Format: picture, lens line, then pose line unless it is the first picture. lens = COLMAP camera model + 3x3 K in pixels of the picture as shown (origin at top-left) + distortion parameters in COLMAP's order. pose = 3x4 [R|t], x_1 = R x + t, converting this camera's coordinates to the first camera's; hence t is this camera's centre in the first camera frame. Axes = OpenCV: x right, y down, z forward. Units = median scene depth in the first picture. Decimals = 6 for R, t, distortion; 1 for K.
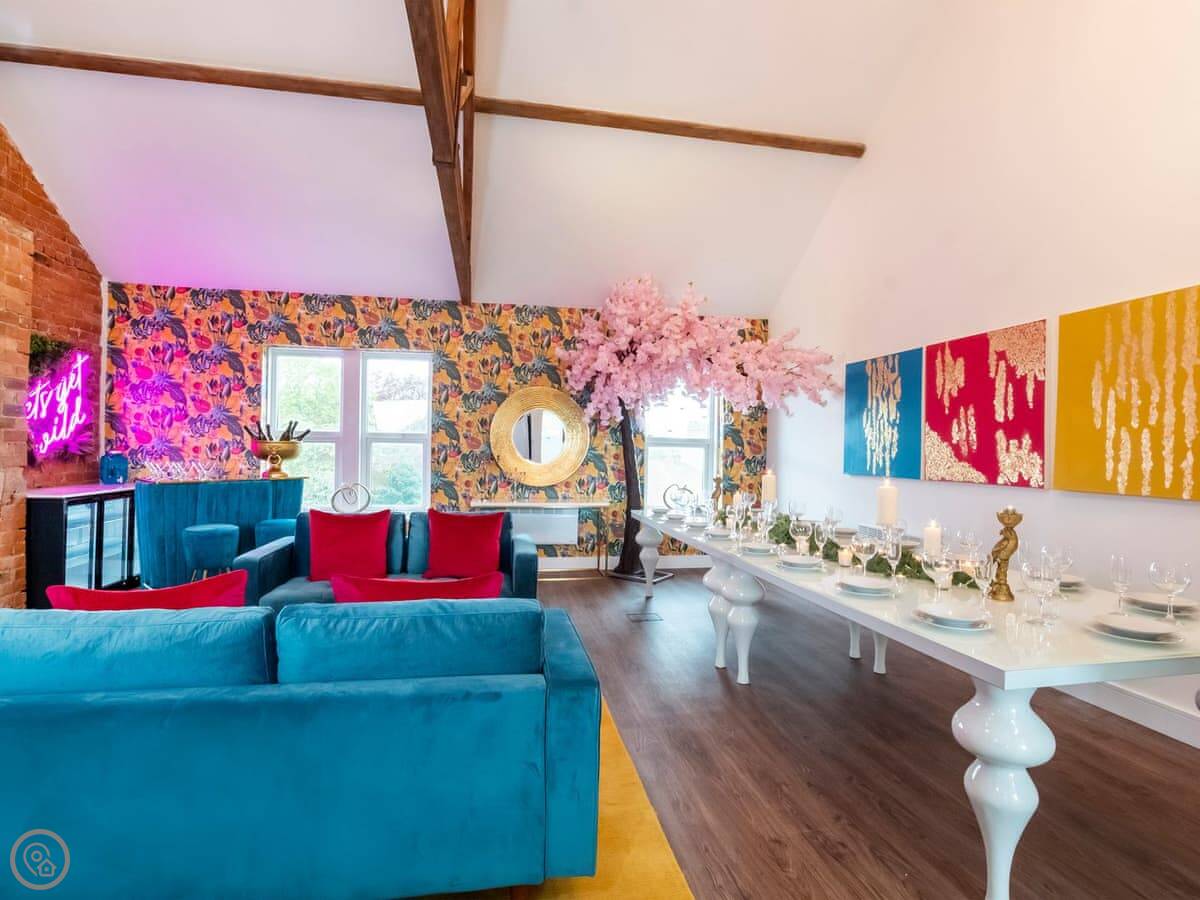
lens RADIAL K [[605.4, 0, 594.9], [0, 605.4, 444.6], [0, 0, 1]] dist [-0.039781, 0.008660]
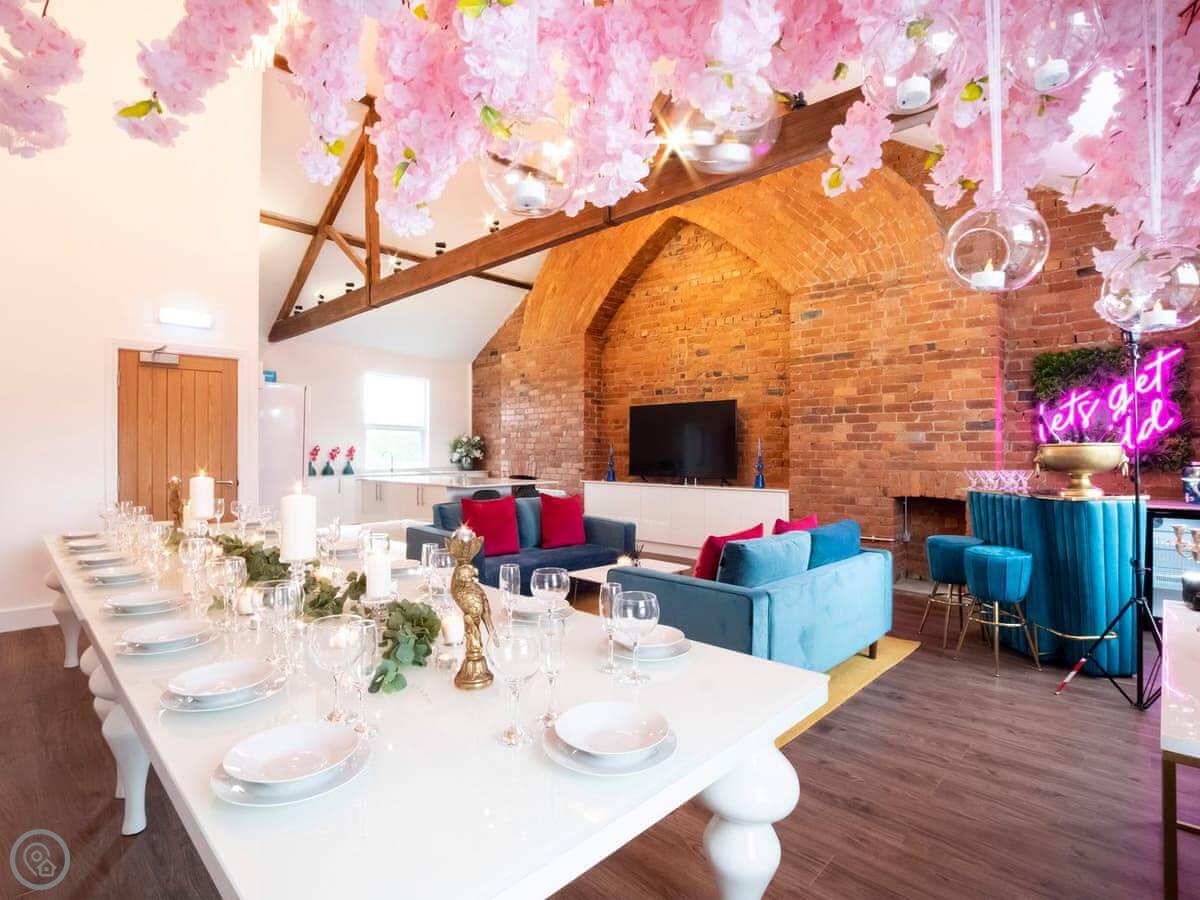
lens RADIAL K [[605.4, 0, 601.2], [0, 605.4, 446.9], [0, 0, 1]] dist [-0.039781, 0.008660]
pose [[-0.808181, -0.023945, -0.588447, 0.306499], [-0.013629, 0.999666, -0.021960, 0.019464], [0.588776, -0.009728, -0.808238, 1.216866]]
